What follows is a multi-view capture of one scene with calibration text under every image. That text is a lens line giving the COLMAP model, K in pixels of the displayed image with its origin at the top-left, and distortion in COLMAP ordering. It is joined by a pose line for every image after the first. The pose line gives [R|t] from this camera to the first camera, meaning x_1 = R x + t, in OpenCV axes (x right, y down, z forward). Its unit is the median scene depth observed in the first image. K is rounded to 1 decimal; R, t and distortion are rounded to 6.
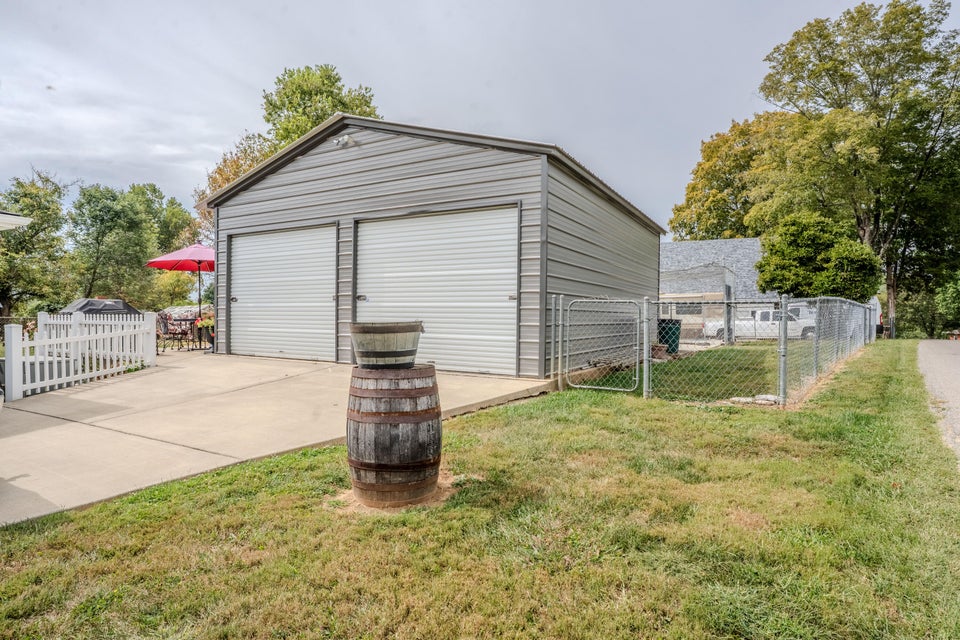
lens RADIAL K [[518.4, 0, 476.1], [0, 518.4, 322.4], [0, 0, 1]] dist [0.001512, 0.005517]
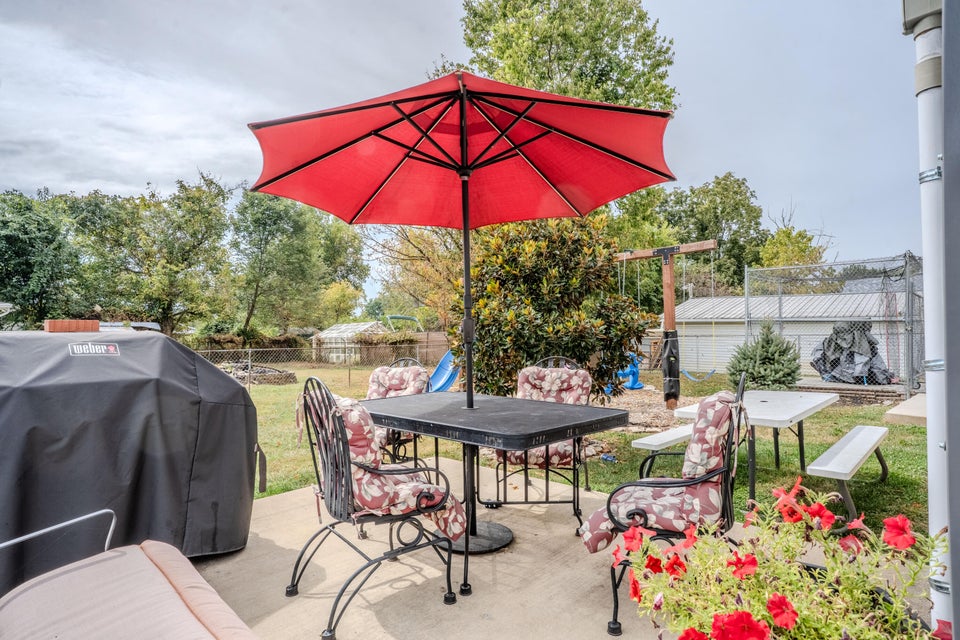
lens RADIAL K [[518.4, 0, 483.7], [0, 518.4, 319.5], [0, 0, 1]] dist [0.001512, 0.005517]
pose [[0.966924, -0.010863, -0.254834, -0.163679], [0.003019, 0.999510, -0.031151, -0.015250], [0.255048, 0.029352, 0.966483, 0.282929]]
